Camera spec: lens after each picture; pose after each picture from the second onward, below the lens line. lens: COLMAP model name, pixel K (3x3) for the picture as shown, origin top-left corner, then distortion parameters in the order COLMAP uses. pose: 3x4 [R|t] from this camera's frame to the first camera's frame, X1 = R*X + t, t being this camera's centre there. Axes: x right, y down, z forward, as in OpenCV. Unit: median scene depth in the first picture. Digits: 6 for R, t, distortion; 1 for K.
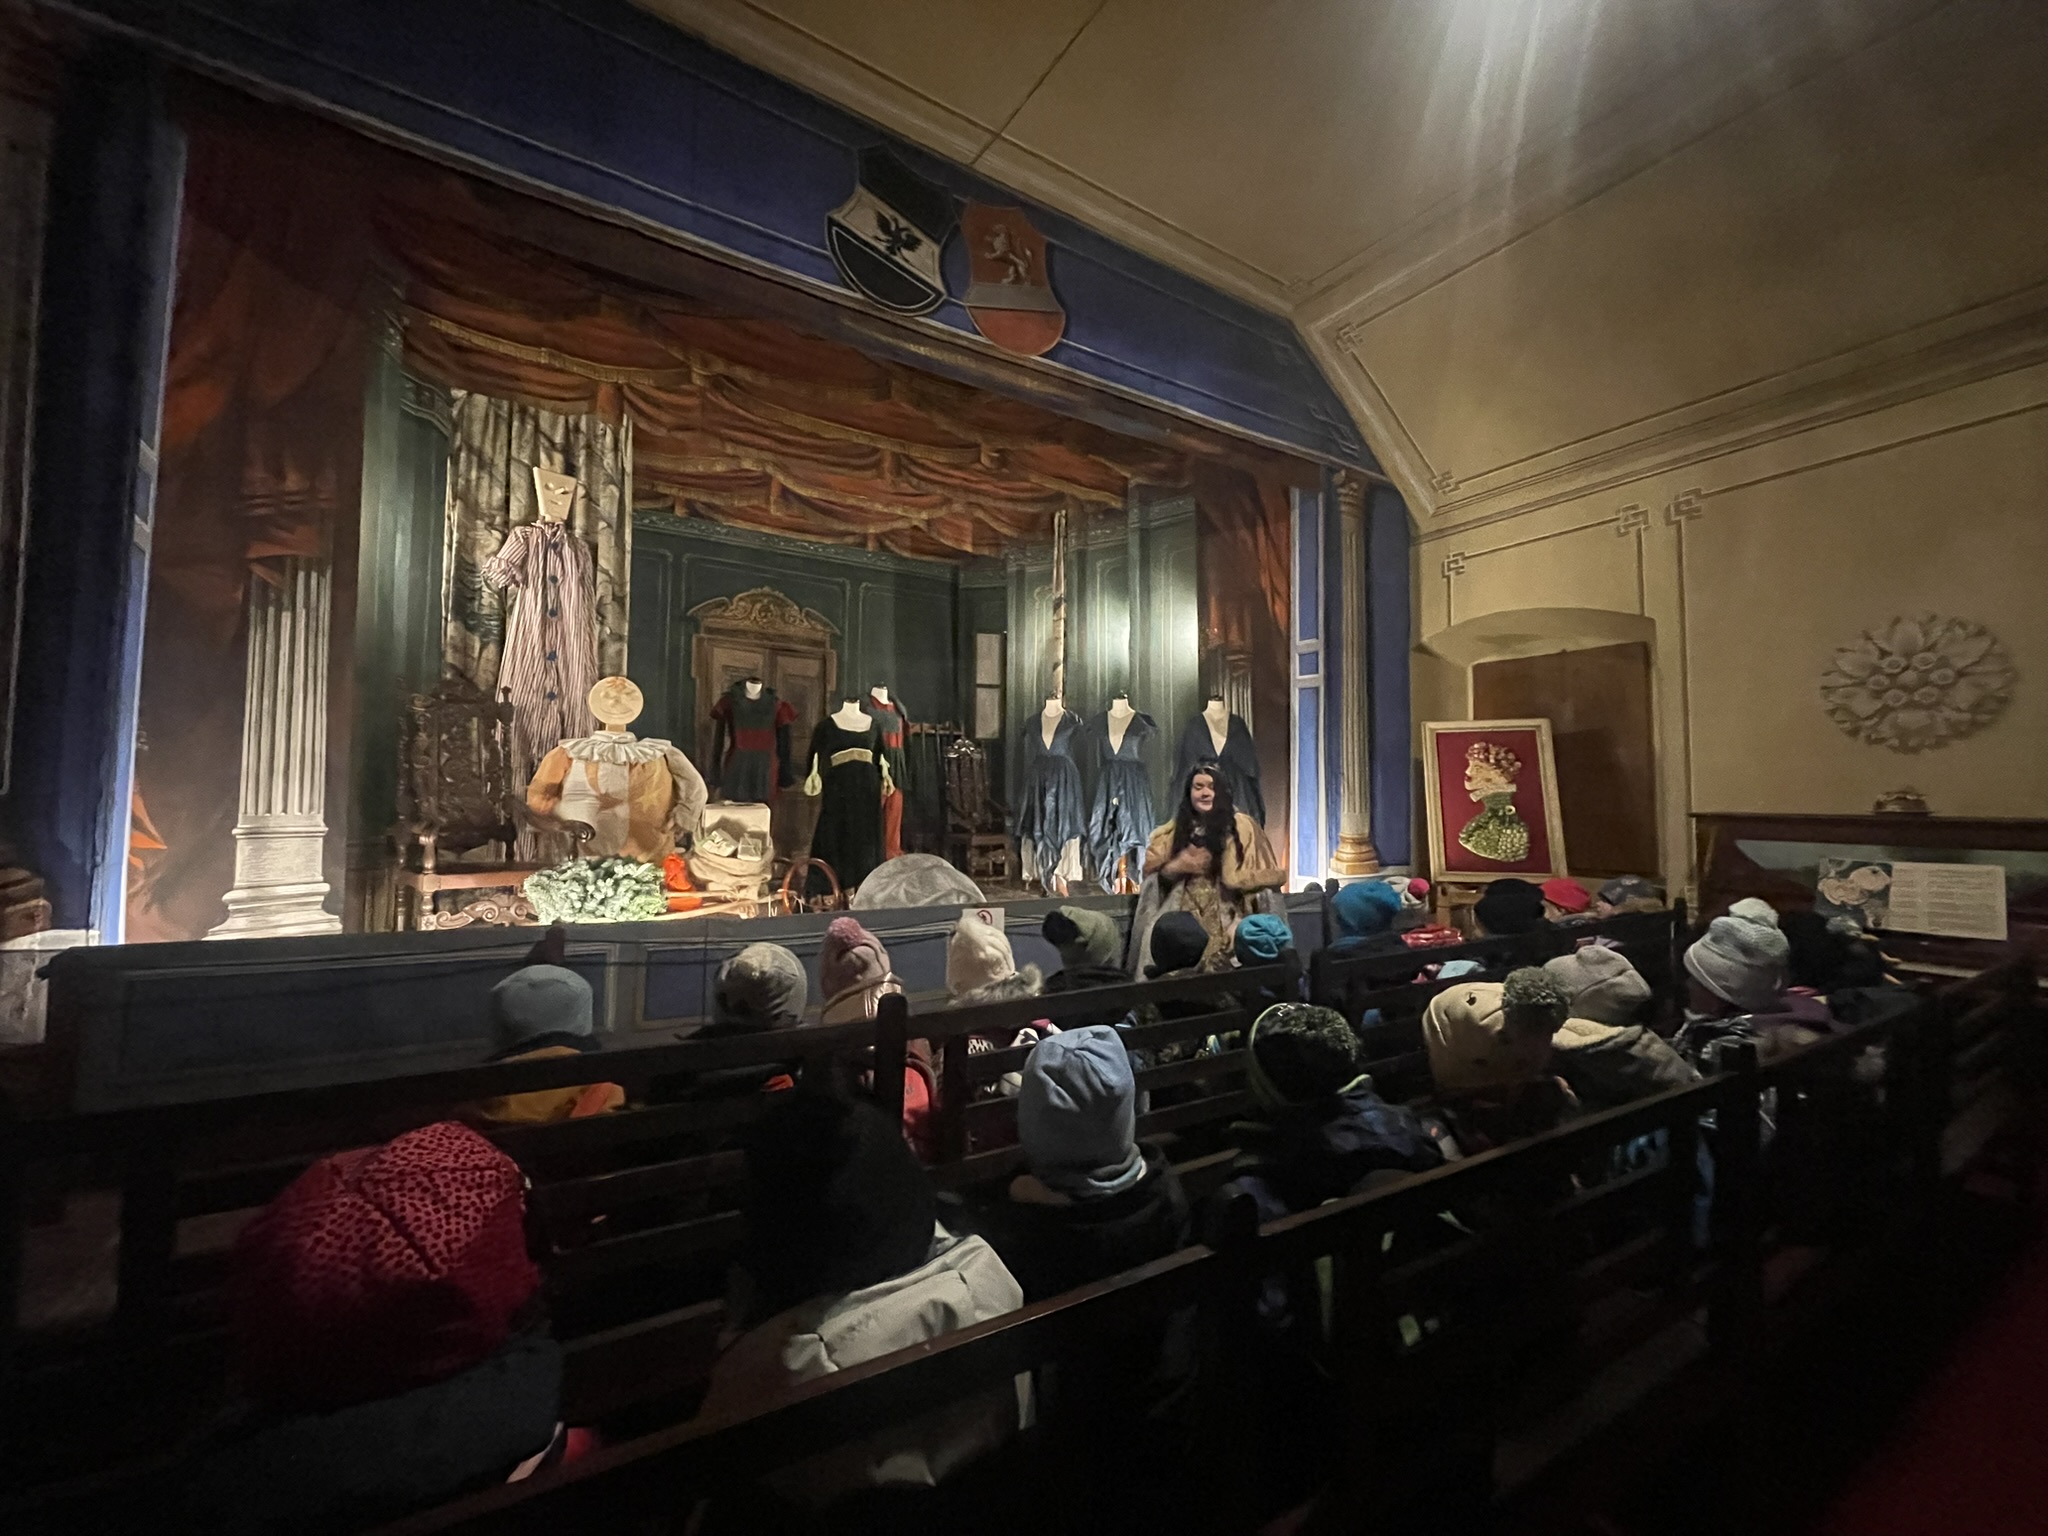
lens RADIAL K [[841.9, 0, 1024.0], [0, 841.9, 768.0], [0, 0, 1]] dist [-0.003174, -0.000325]
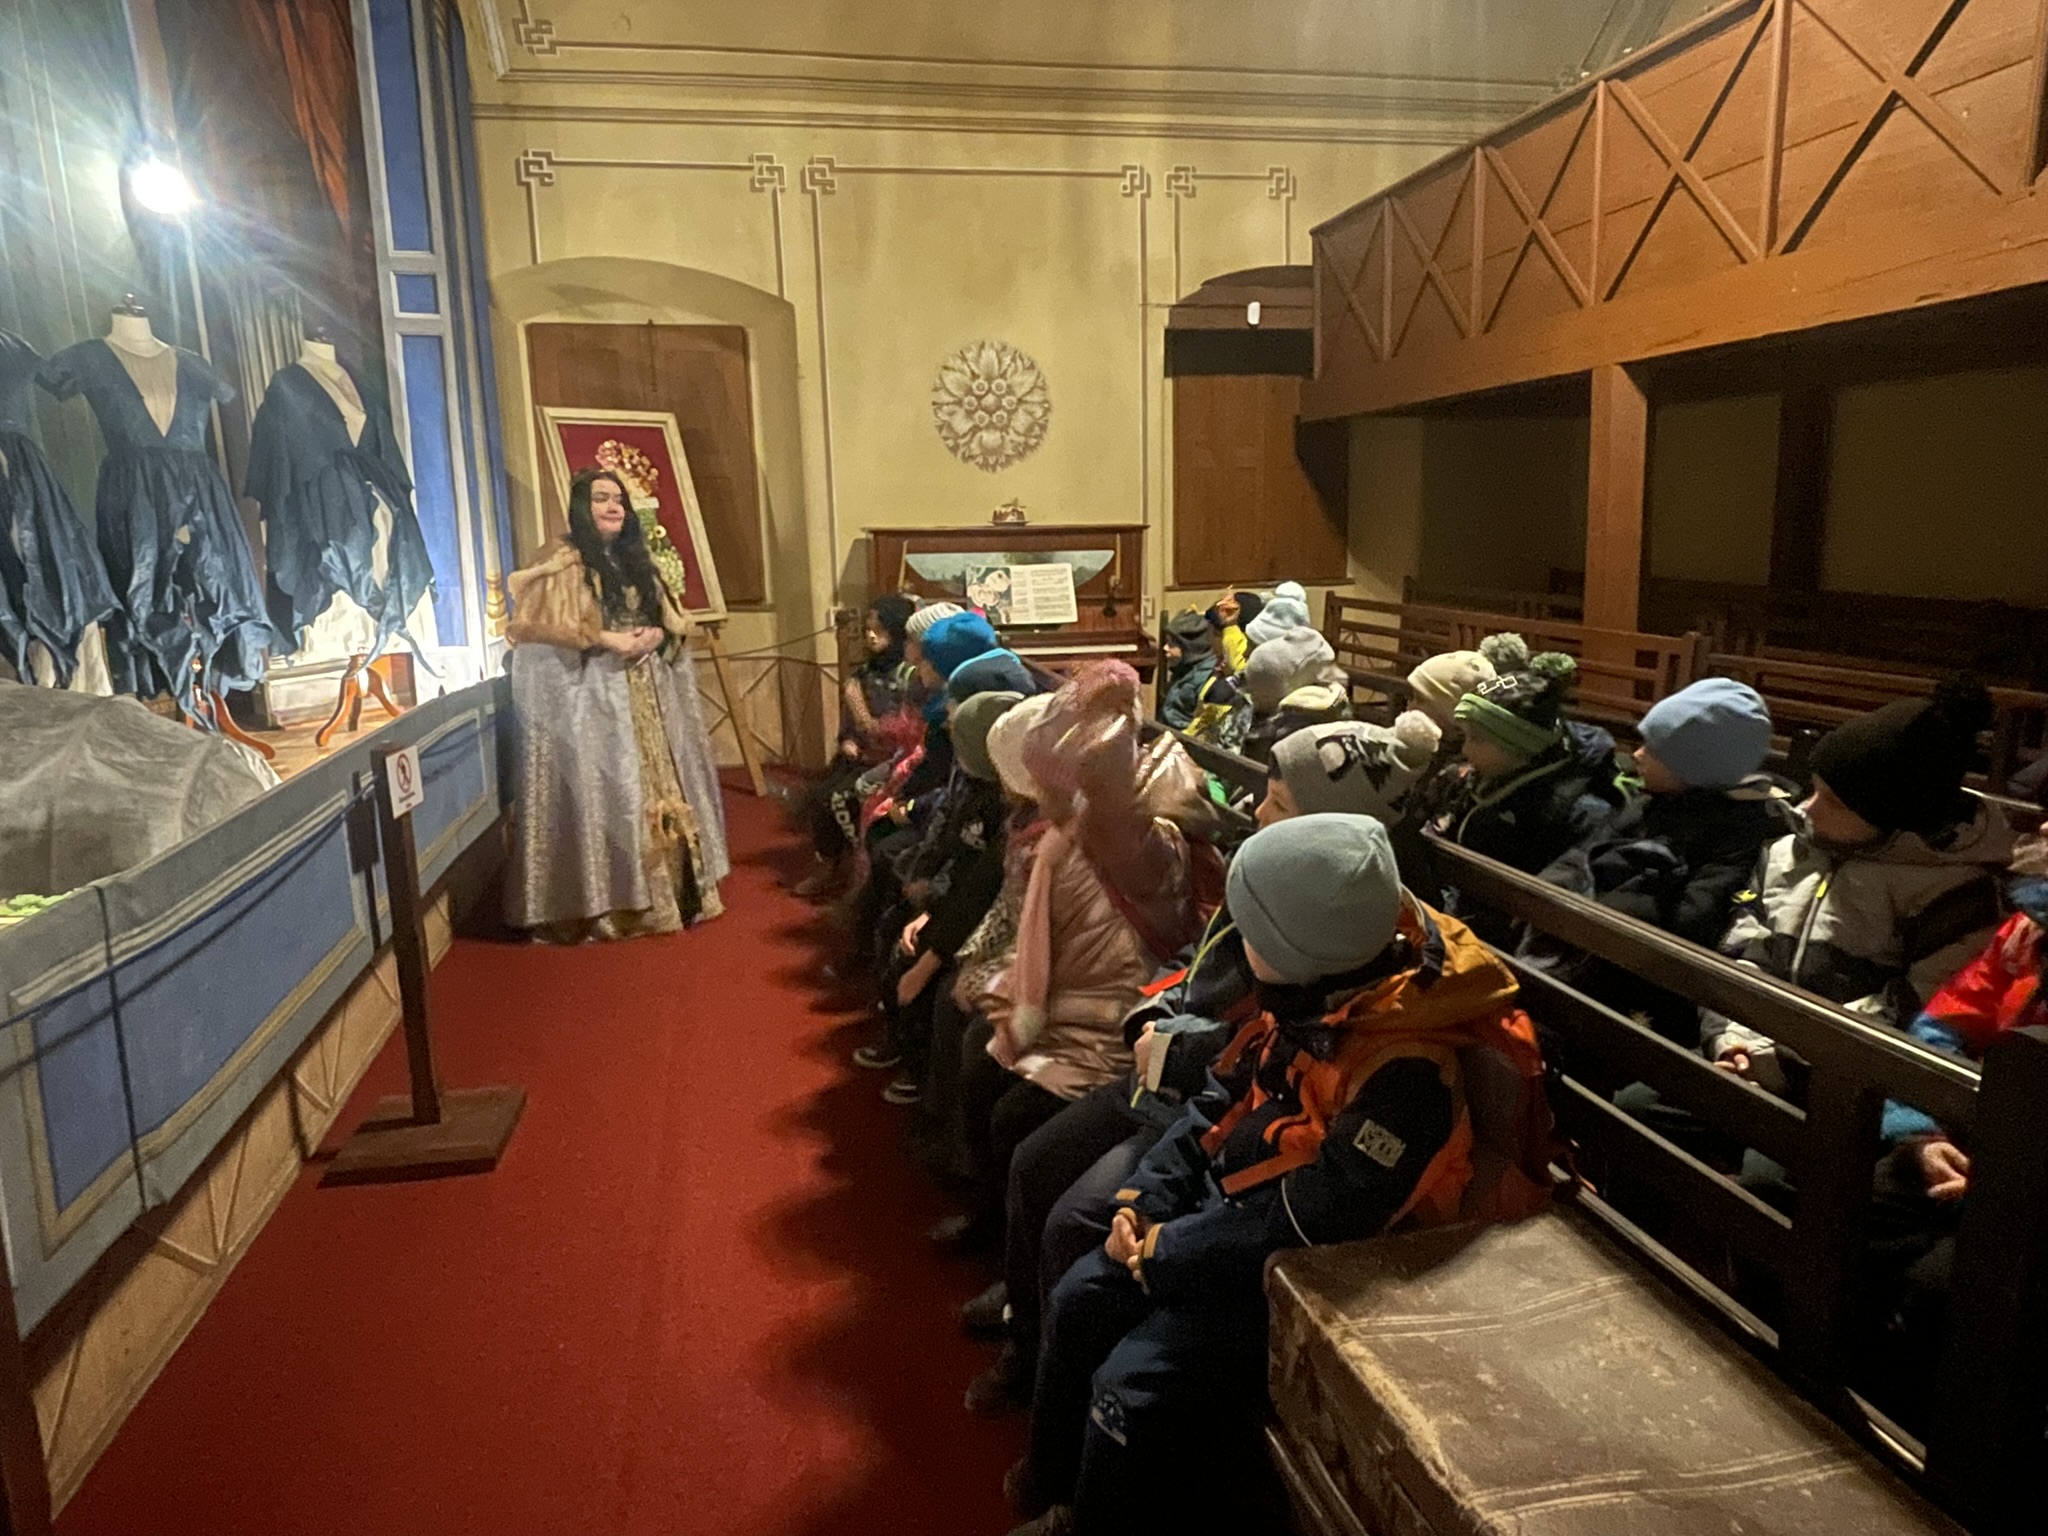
lens RADIAL K [[1198.9, 0, 1024.0], [0, 1198.9, 768.0], [0, 0, 1]] dist [0.038239, -0.062065]
pose [[0.329848, -0.210062, 0.920366, -0.513666], [-0.016473, 0.973500, 0.228092, 0.003668], [-0.943890, -0.090397, 0.317647, 0.386762]]
